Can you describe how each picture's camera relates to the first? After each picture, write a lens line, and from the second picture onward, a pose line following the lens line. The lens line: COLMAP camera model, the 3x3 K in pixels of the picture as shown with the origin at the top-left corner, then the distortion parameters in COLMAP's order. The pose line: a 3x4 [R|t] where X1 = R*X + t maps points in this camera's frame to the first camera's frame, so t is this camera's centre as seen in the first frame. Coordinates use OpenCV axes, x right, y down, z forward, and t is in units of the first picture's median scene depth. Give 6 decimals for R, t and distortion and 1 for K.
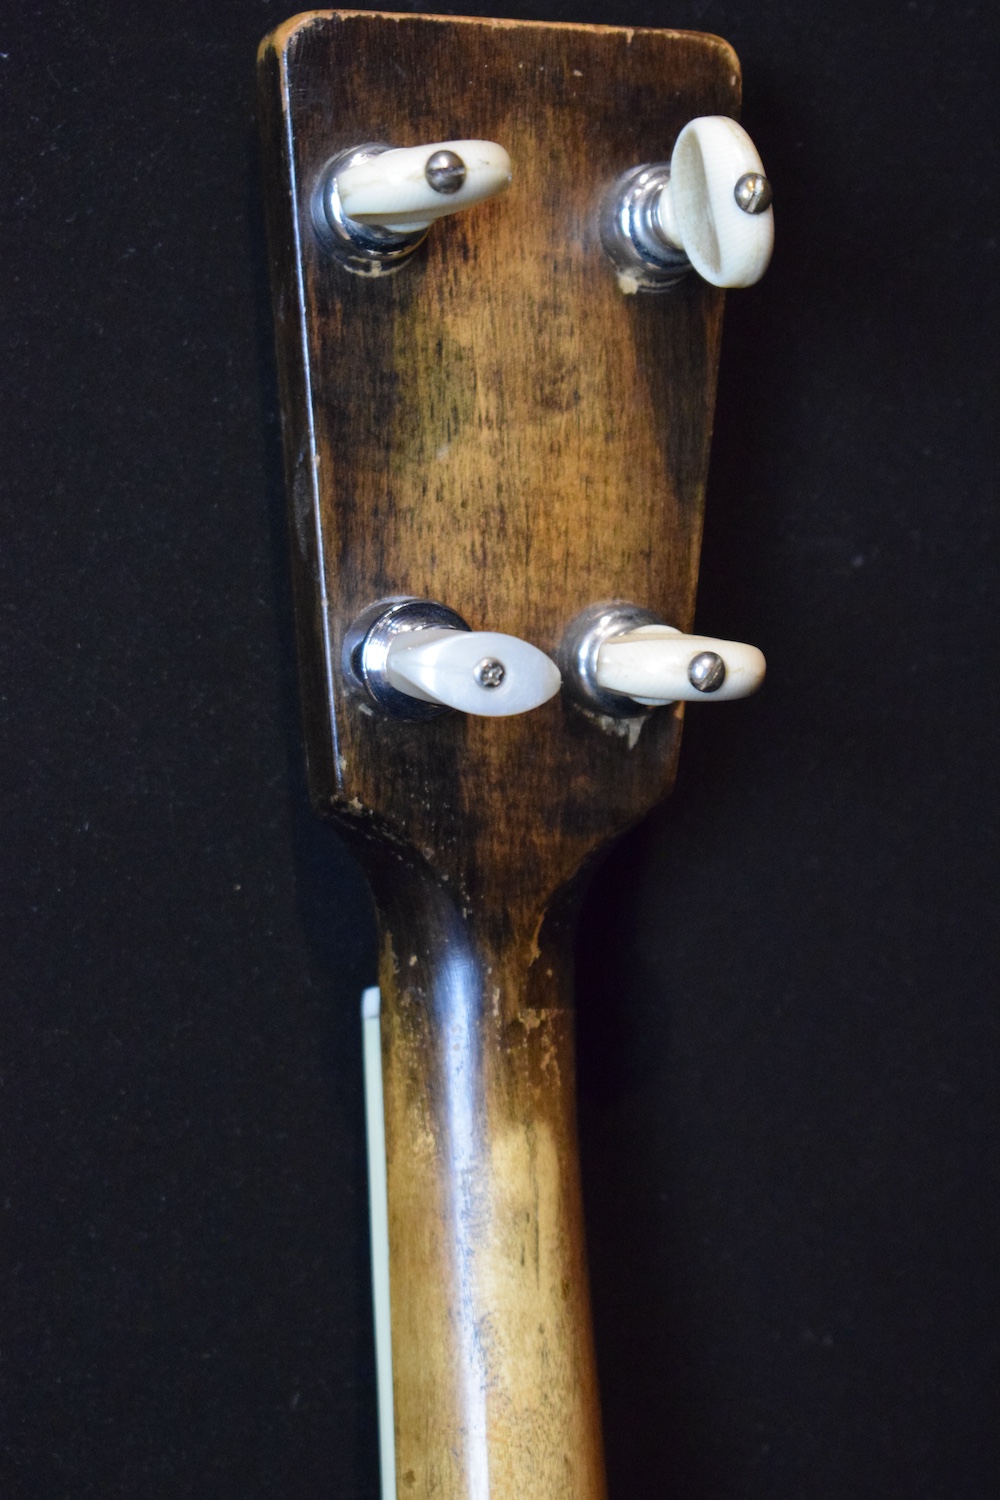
lens RADIAL K [[3397.8, 0, 501.1], [0, 3397.8, 746.7], [0, 0, 1]] dist [0.072753, 0.000000]
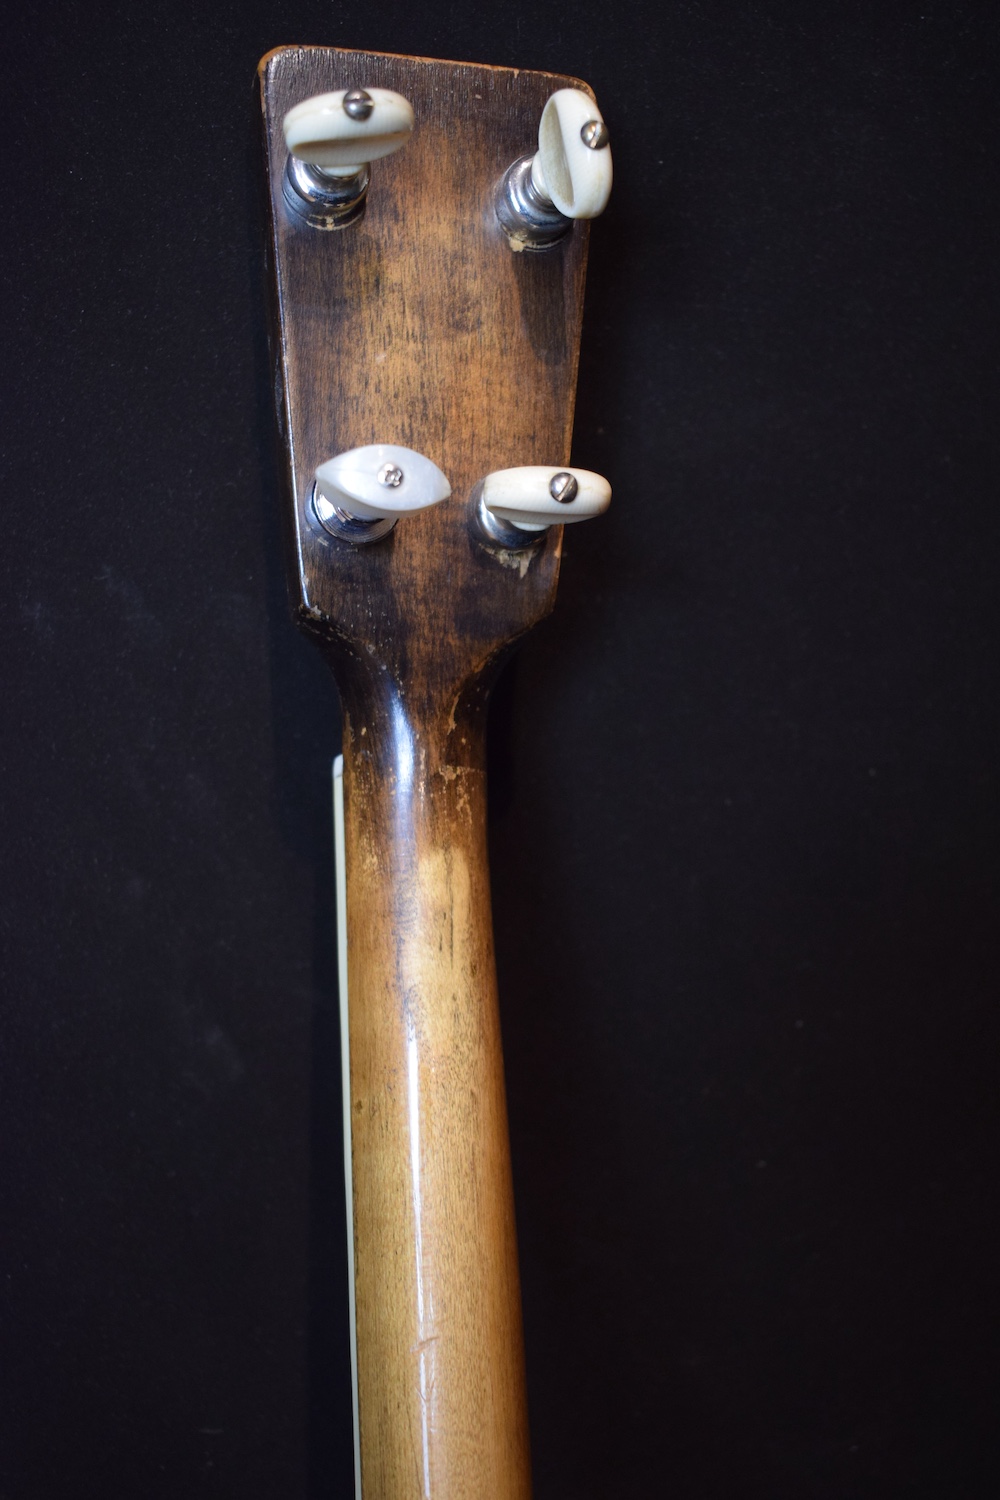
lens RADIAL K [[1597.6, 0, 497.4], [0, 1597.6, 753.2], [0, 0, 1]] dist [-0.071103, 0.000000]
pose [[0.998788, -0.006346, -0.048808, 0.060564], [0.004260, 0.999078, -0.042726, 0.101086], [0.049034, 0.042466, 0.997894, 0.362913]]
